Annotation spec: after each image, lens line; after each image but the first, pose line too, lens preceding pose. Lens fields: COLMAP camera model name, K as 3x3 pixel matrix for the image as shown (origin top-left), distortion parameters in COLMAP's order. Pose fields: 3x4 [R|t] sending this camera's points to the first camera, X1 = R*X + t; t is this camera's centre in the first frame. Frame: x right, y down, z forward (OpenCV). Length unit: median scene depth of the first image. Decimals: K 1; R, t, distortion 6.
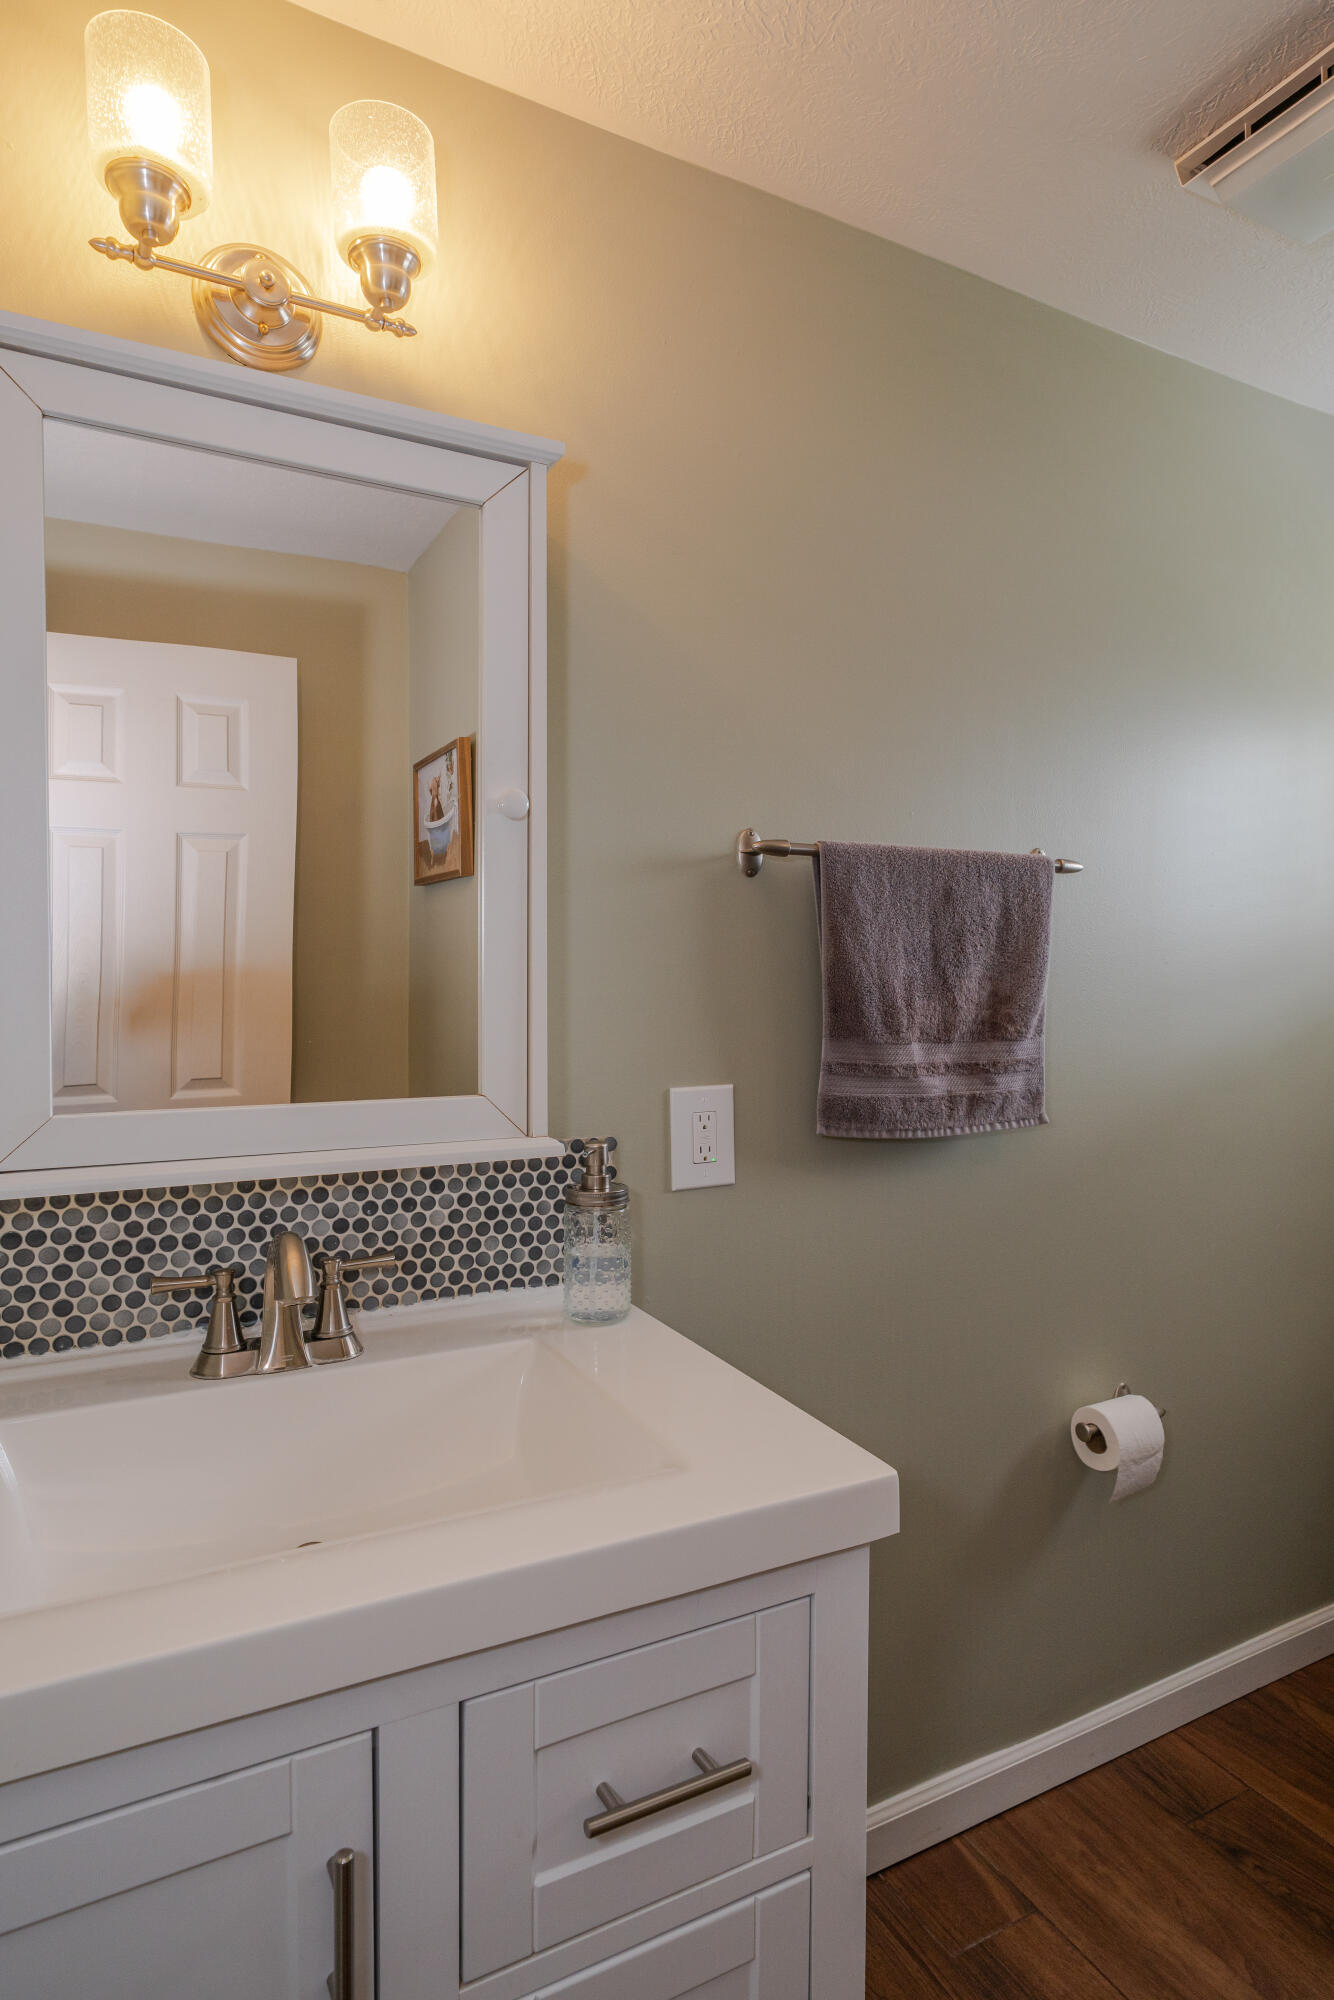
lens RADIAL K [[1055.2, 0, 621.7], [0, 1055.2, 998.3], [0, 0, 1]] dist [0.002507, -0.000049]
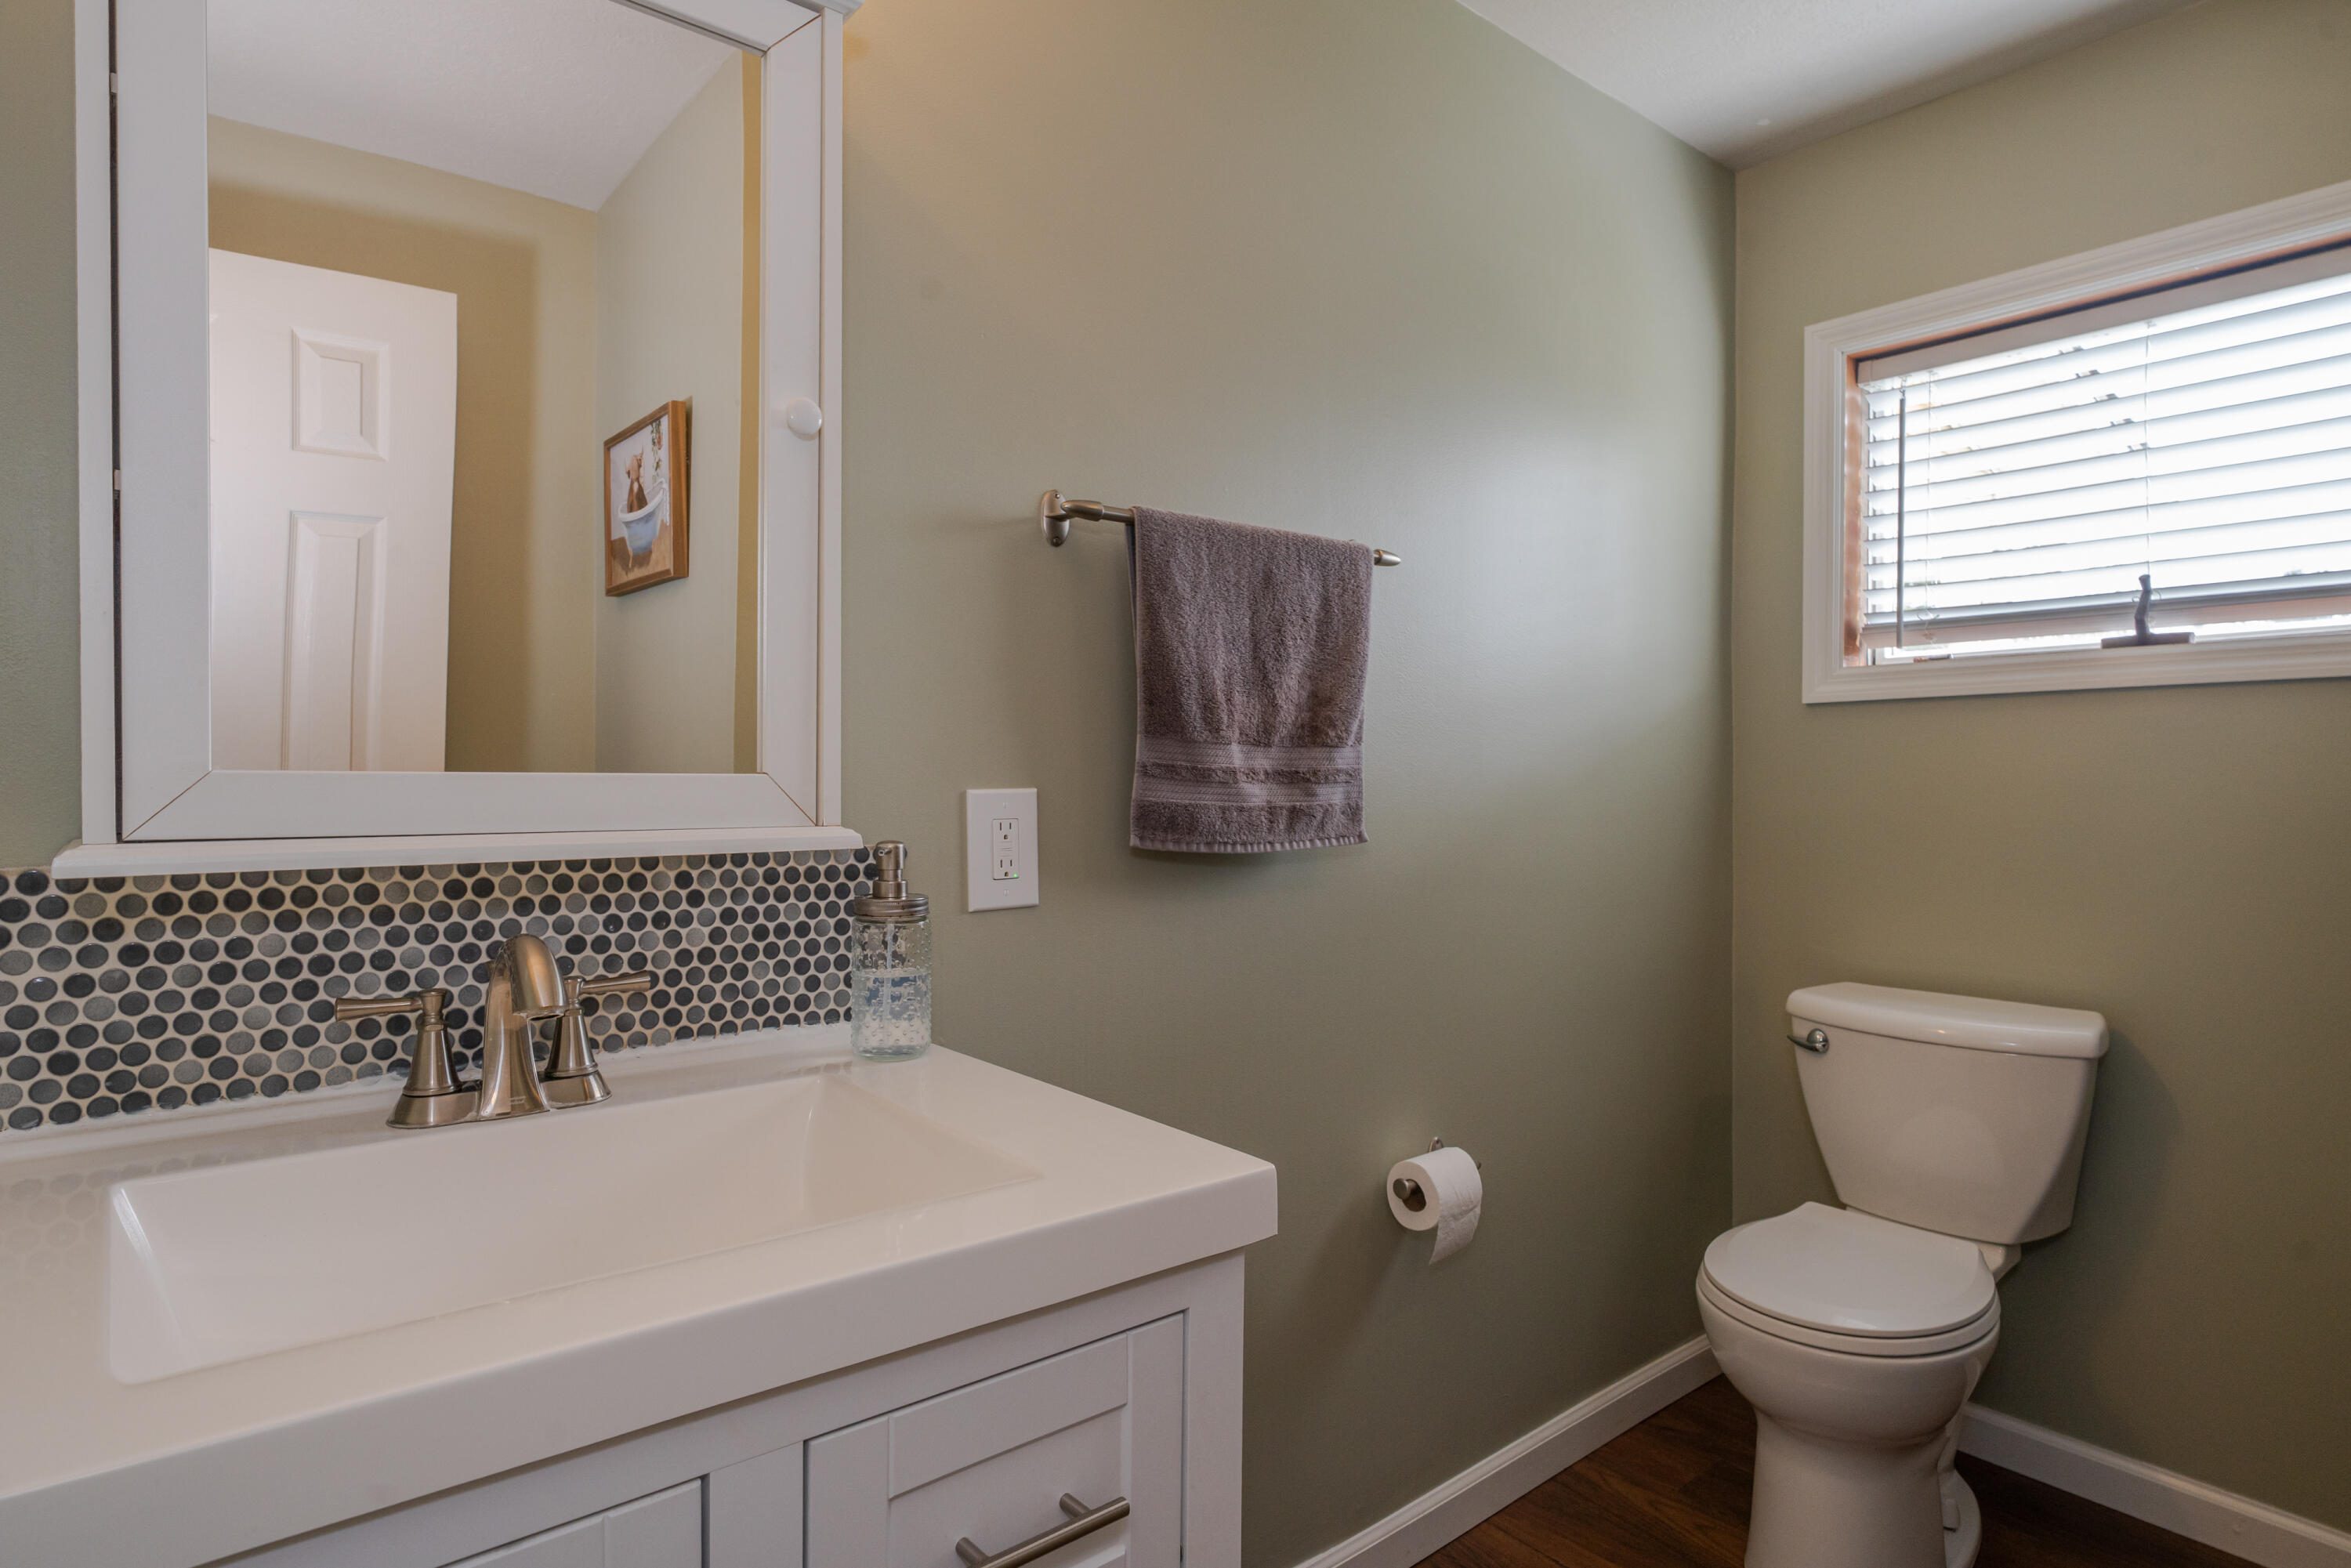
lens RADIAL K [[1240.4, 0, 1043.0], [0, 1240.4, 785.0], [0, 0, 1]] dist [0.002507, -0.000049]
pose [[0.982298, -0.006109, 0.187227, -0.088574], [0.008111, 0.999918, -0.009930, 0.100721], [-0.187151, 0.011273, 0.982267, 0.008920]]
